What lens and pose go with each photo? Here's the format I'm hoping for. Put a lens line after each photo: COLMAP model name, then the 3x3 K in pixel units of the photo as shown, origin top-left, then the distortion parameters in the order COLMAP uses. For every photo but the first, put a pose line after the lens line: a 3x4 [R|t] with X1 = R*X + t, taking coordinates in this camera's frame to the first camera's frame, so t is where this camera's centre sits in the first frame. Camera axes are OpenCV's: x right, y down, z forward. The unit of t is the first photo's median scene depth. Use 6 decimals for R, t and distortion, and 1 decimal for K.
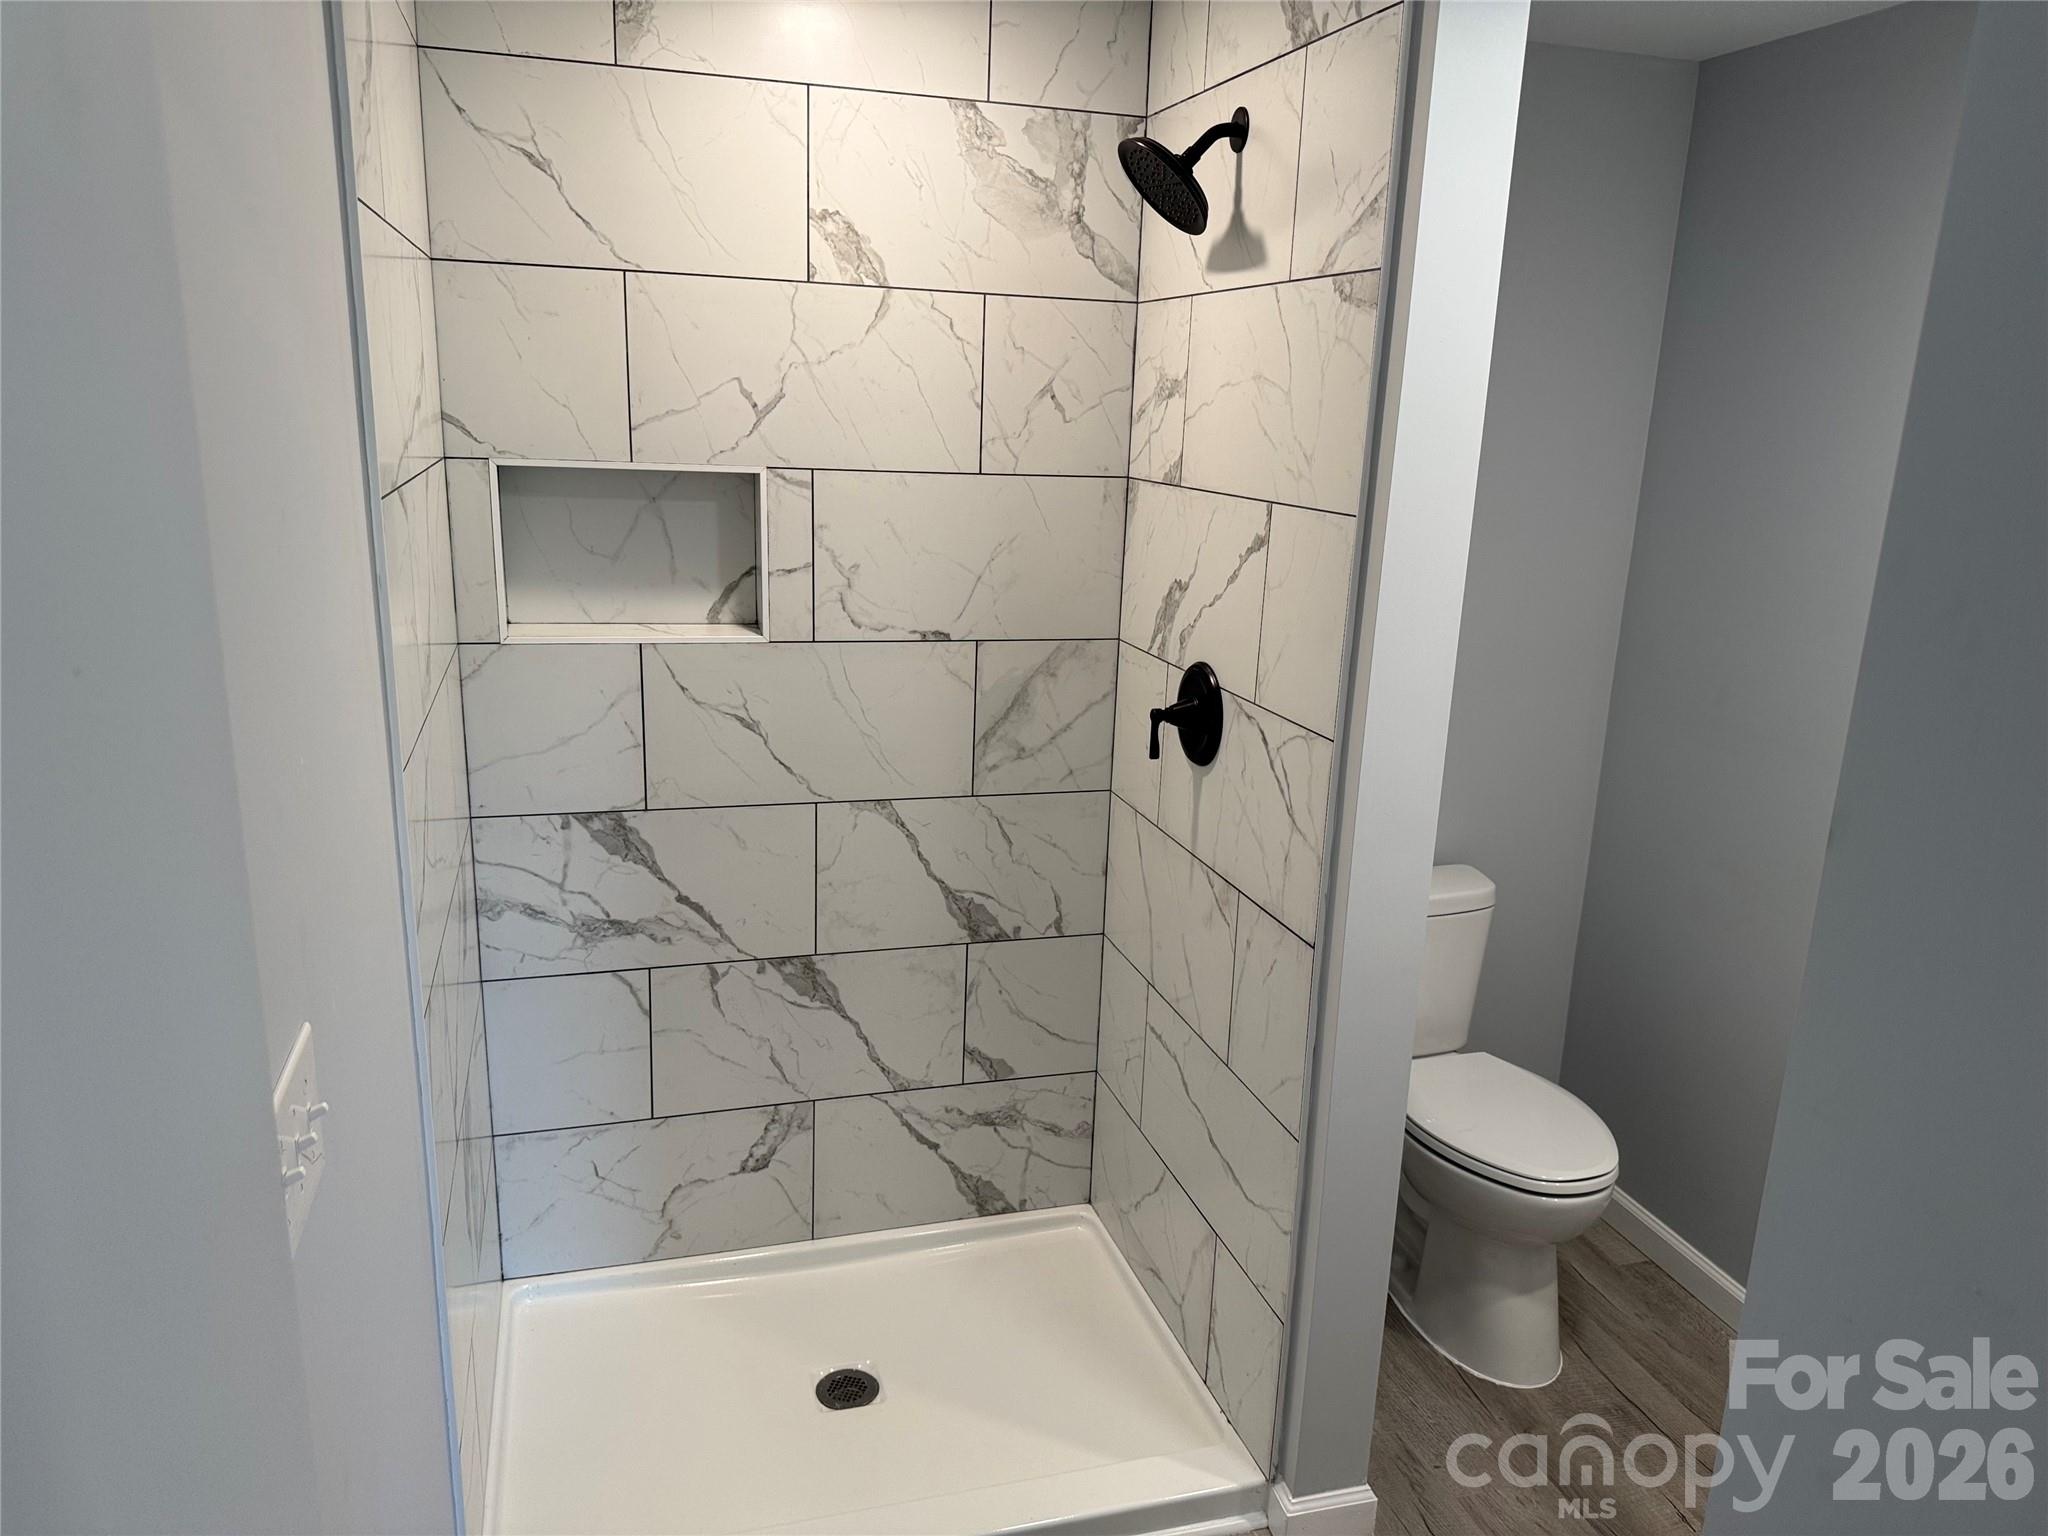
lens RADIAL K [[1432.9, 0, 1016.9], [0, 1432.9, 766.7], [0, 0, 1]] dist [0.068448, -0.089474]
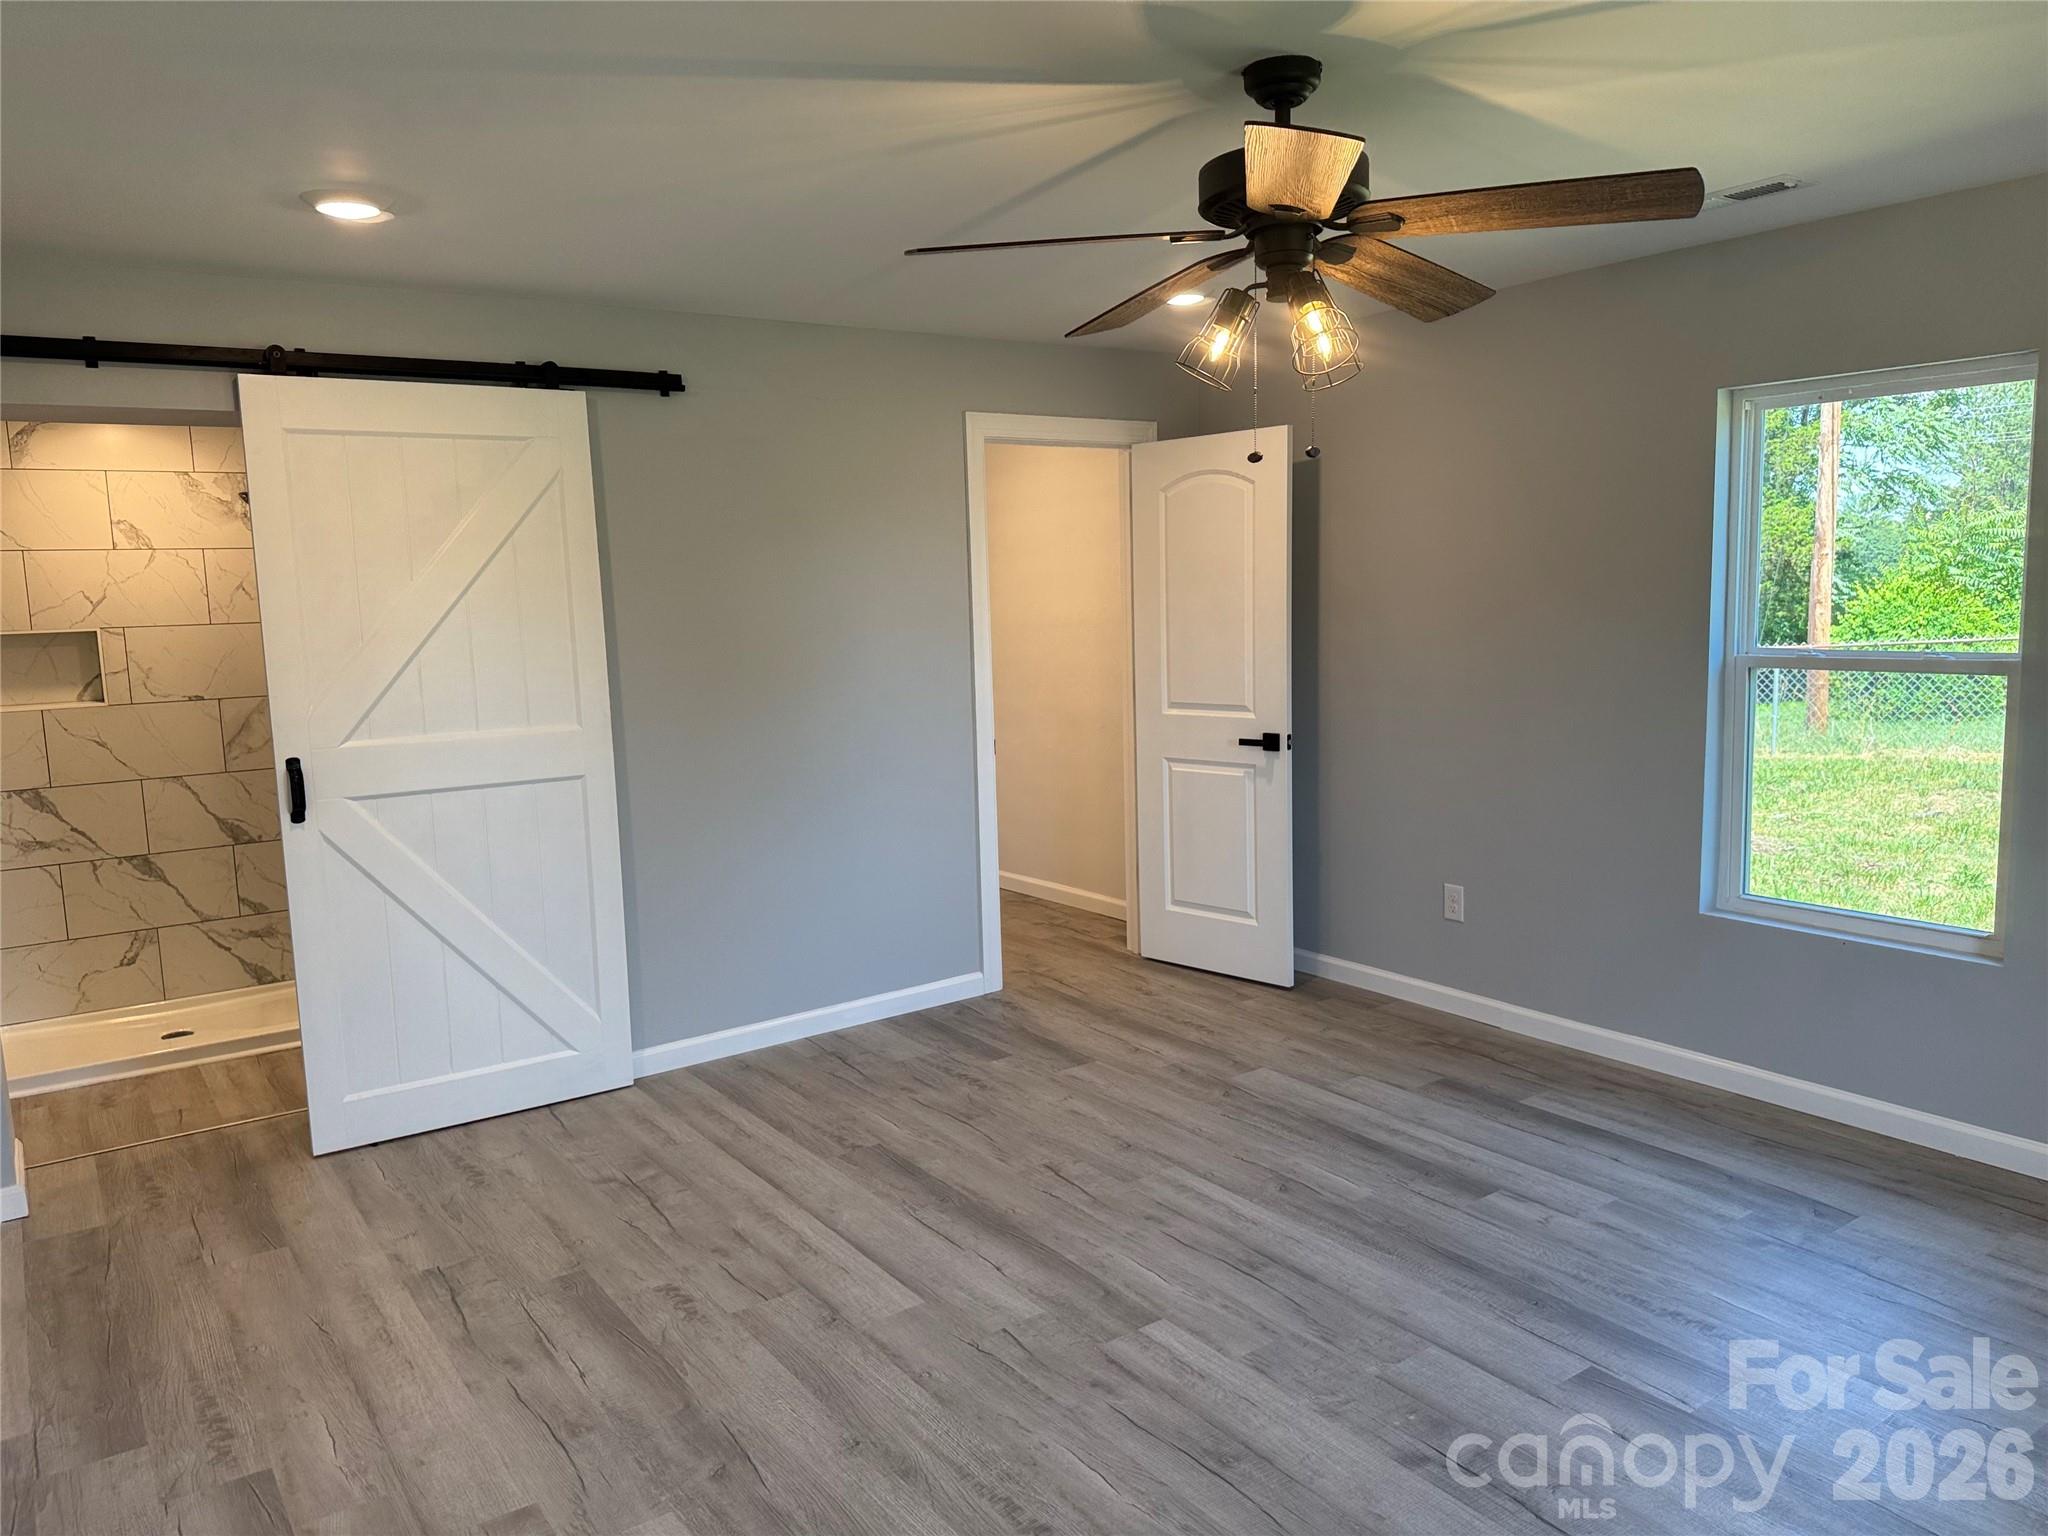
lens RADIAL K [[1432.9, 0, 1013.3], [0, 1432.9, 771.5], [0, 0, 1]] dist [0.068448, -0.089474]
pose [[0.941199, -0.107010, 0.320459, 0.397115], [0.148371, 0.983072, -0.107496, 0.443603], [-0.303531, 0.148722, 0.941143, -1.458941]]
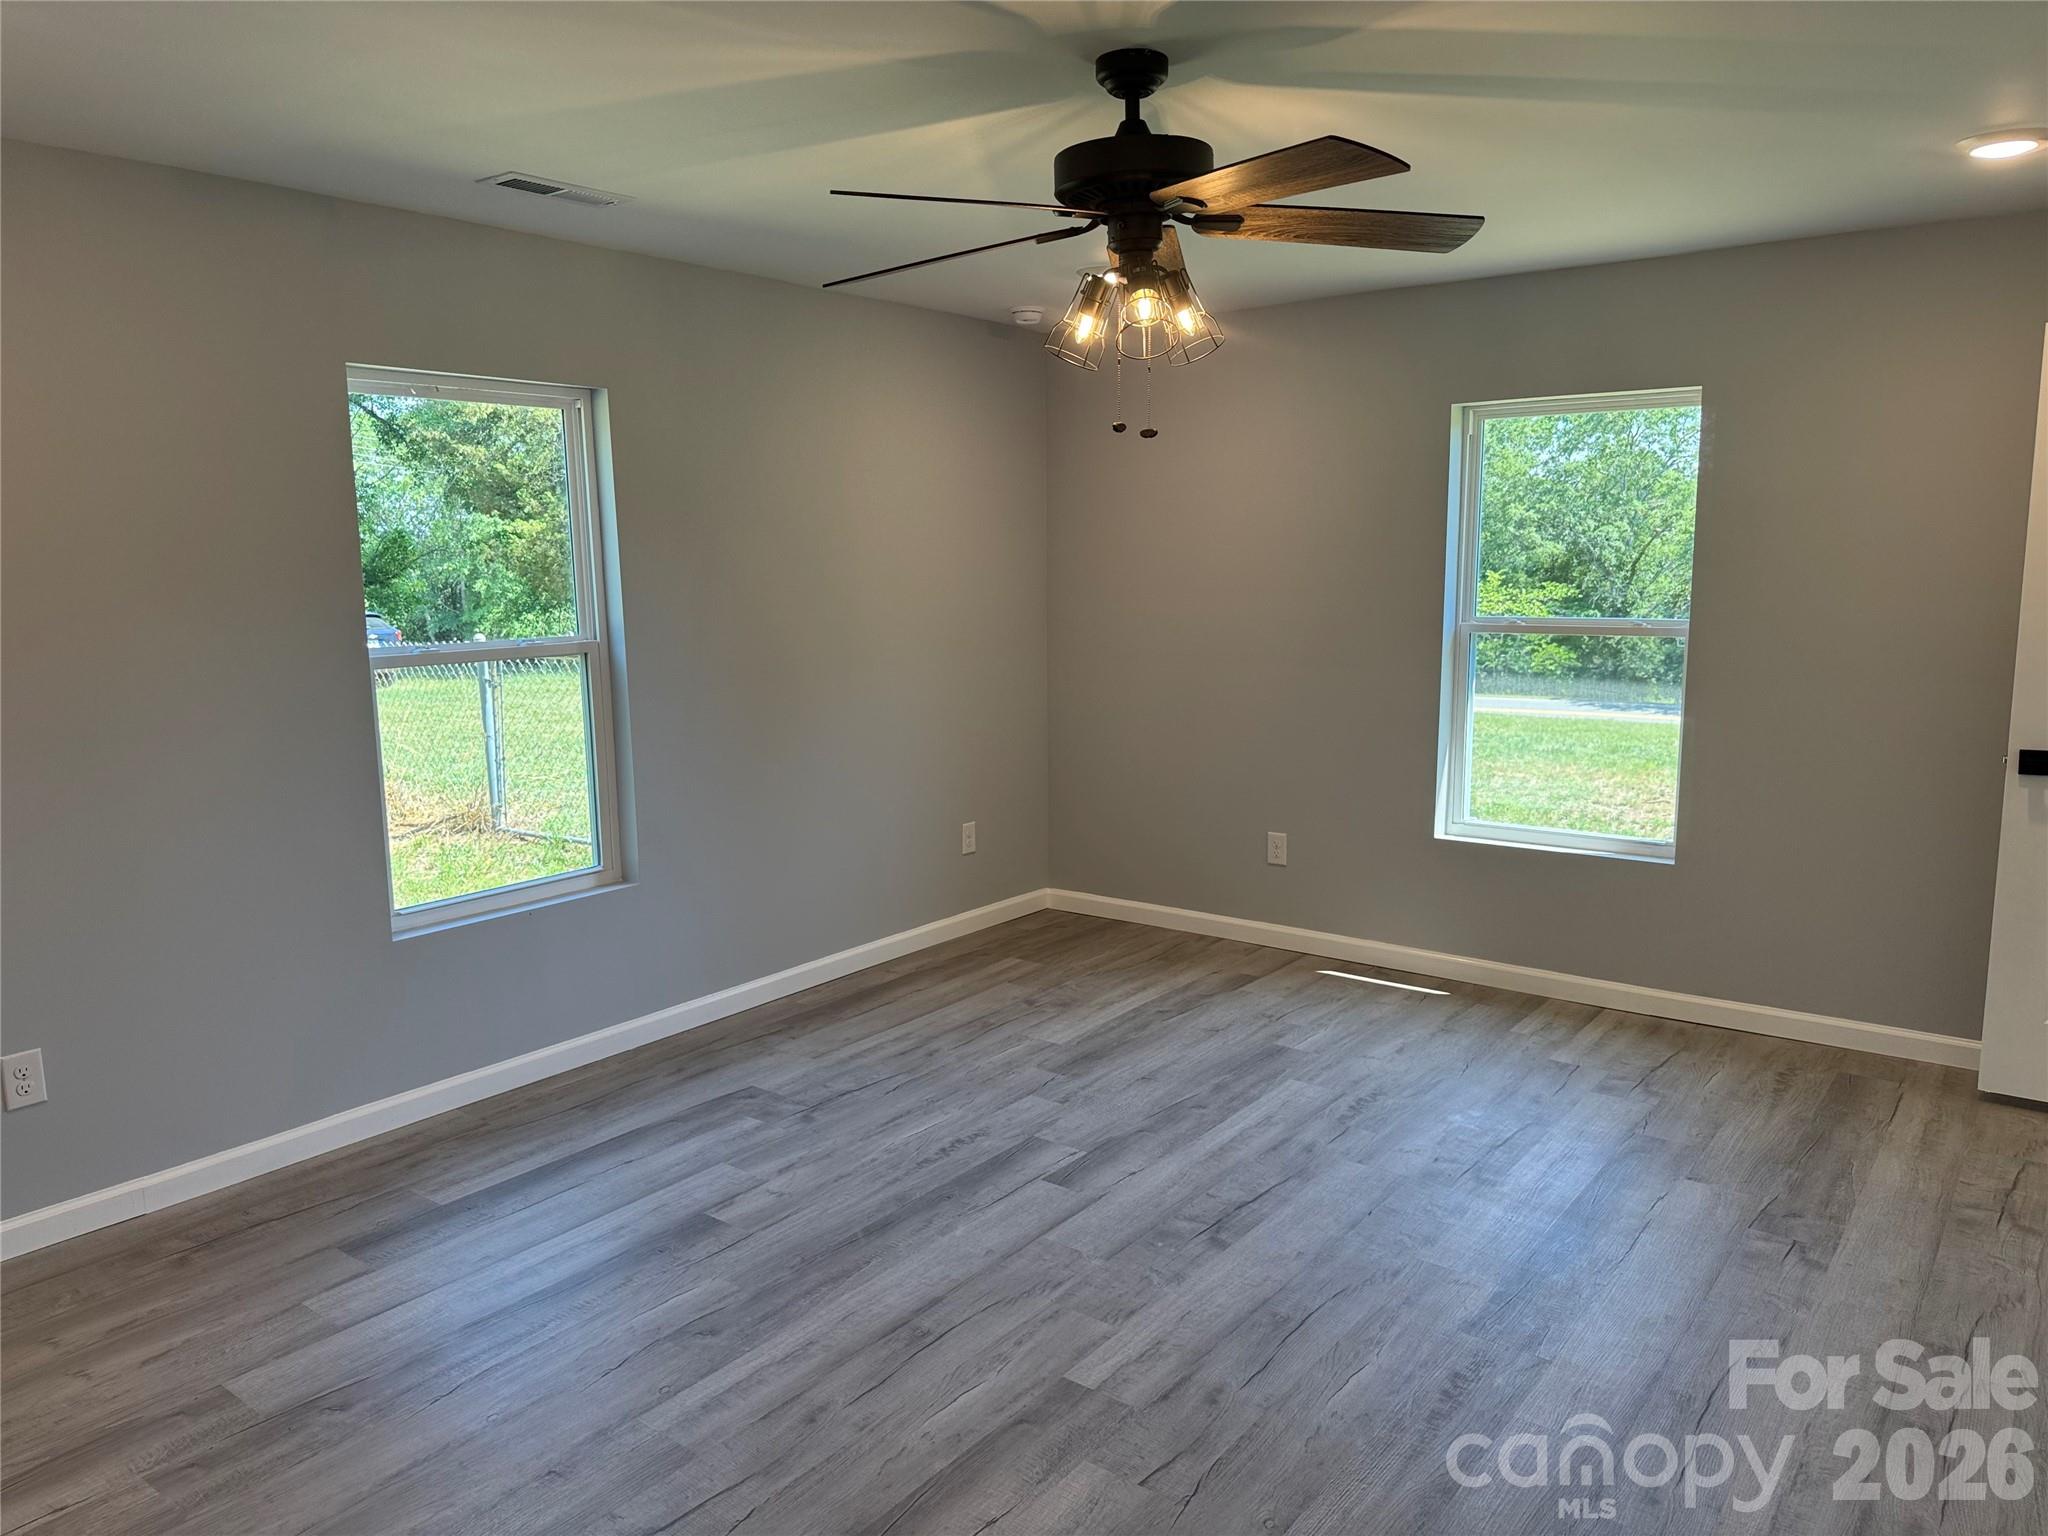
lens RADIAL K [[1432.9, 0, 1025.9], [0, 1432.9, 763.2], [0, 0, 1]] dist [0.068448, -0.089474]
pose [[-0.602299, -0.145949, 0.784815, -0.656737], [0.199464, 0.924443, 0.324991, -1.065620], [-0.772949, 0.352284, -0.527679, 3.993454]]
